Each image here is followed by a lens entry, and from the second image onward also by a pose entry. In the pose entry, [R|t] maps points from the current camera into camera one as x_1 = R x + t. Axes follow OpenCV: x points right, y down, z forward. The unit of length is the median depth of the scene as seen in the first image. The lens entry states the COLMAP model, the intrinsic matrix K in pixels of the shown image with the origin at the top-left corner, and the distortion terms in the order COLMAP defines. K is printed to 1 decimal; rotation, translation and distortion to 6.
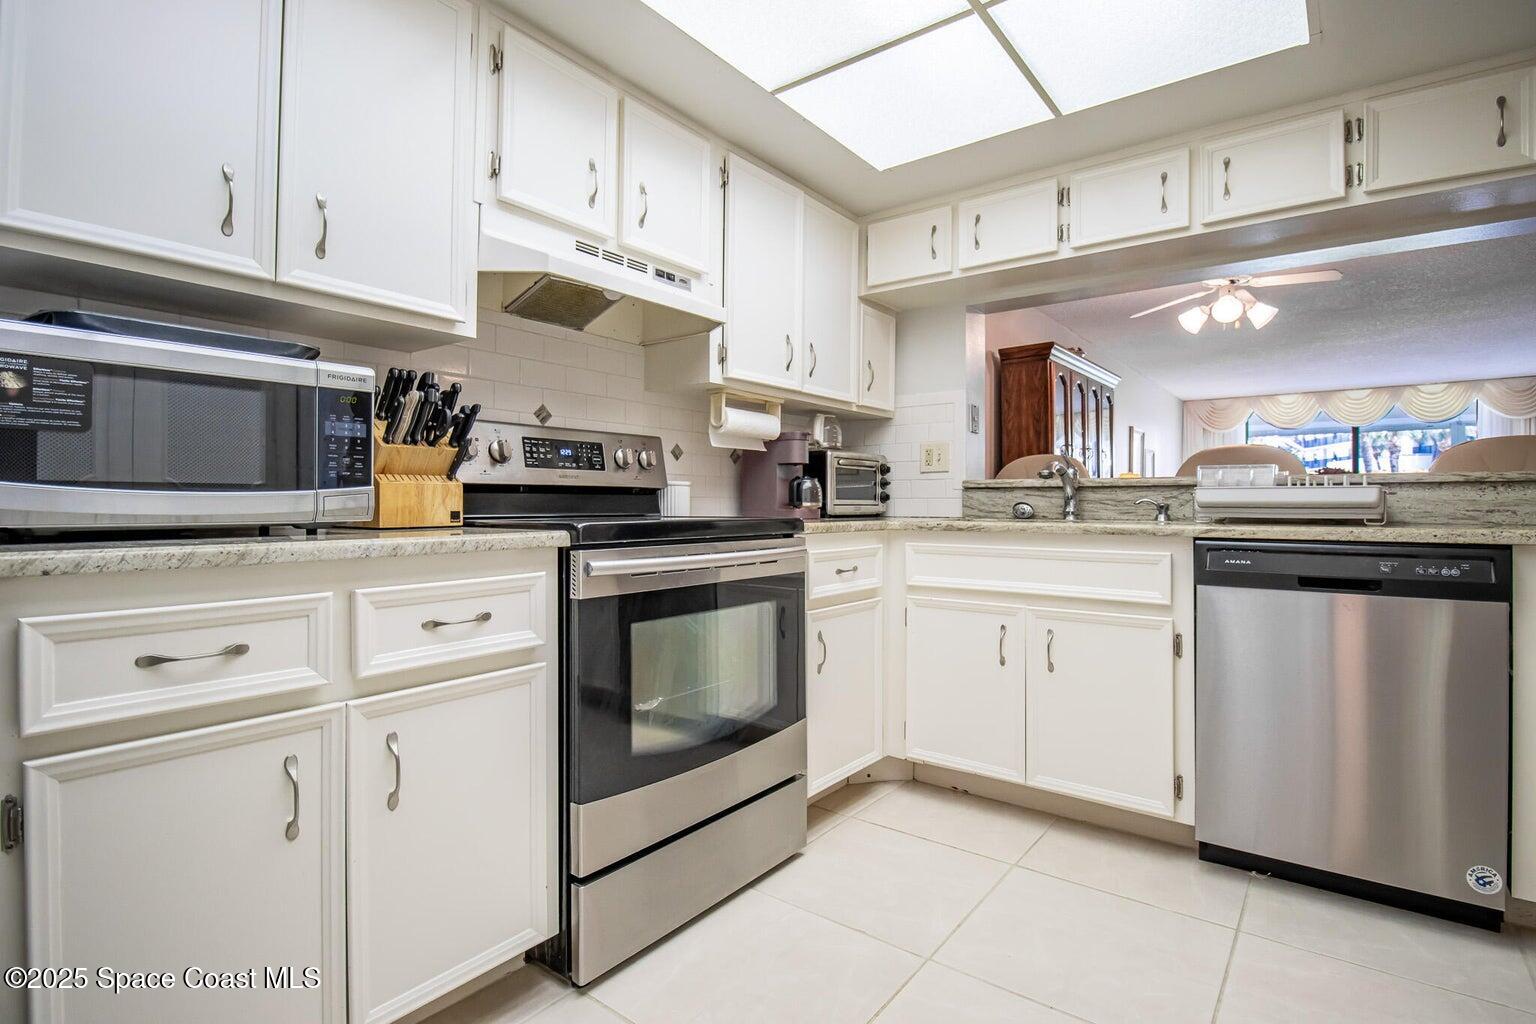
lens RADIAL K [[778.1, 0, 765.4], [0, 778.1, 506.6], [0, 0, 1]] dist [-0.006794, -0.000982]
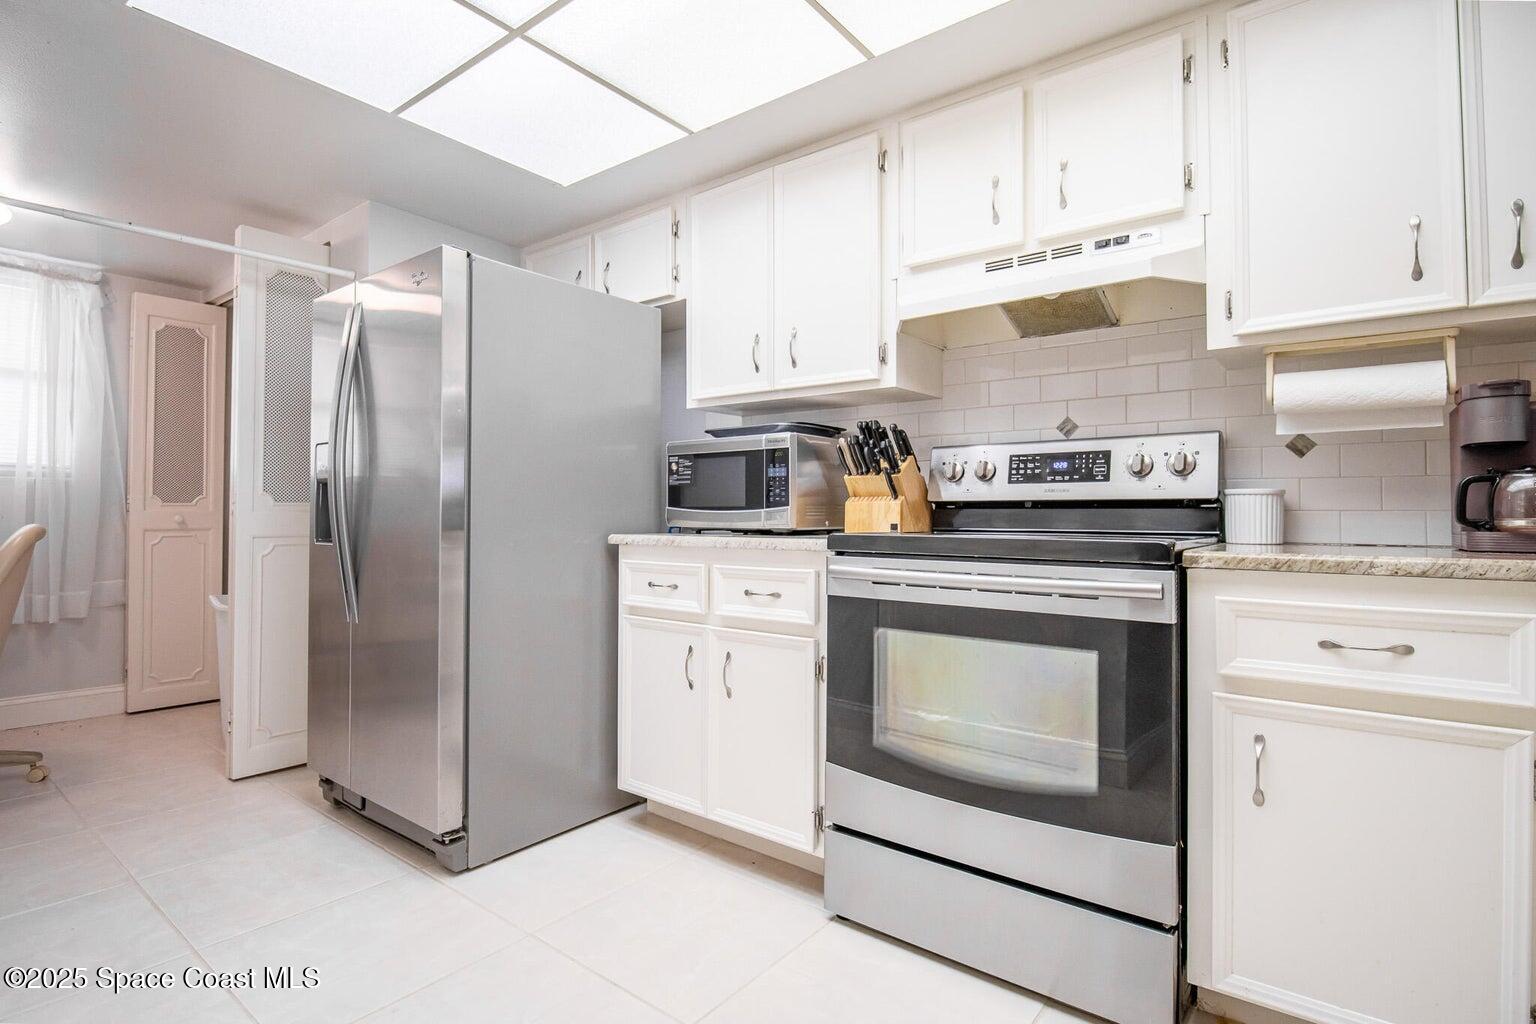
lens RADIAL K [[778.1, 0, 770.9], [0, 778.1, 510.5], [0, 0, 1]] dist [-0.006794, -0.000982]
pose [[-0.044446, -0.006186, -0.998993, 0.752845], [-0.007961, 0.999951, -0.005838, -0.005798], [0.998980, 0.007694, -0.044493, 0.720214]]
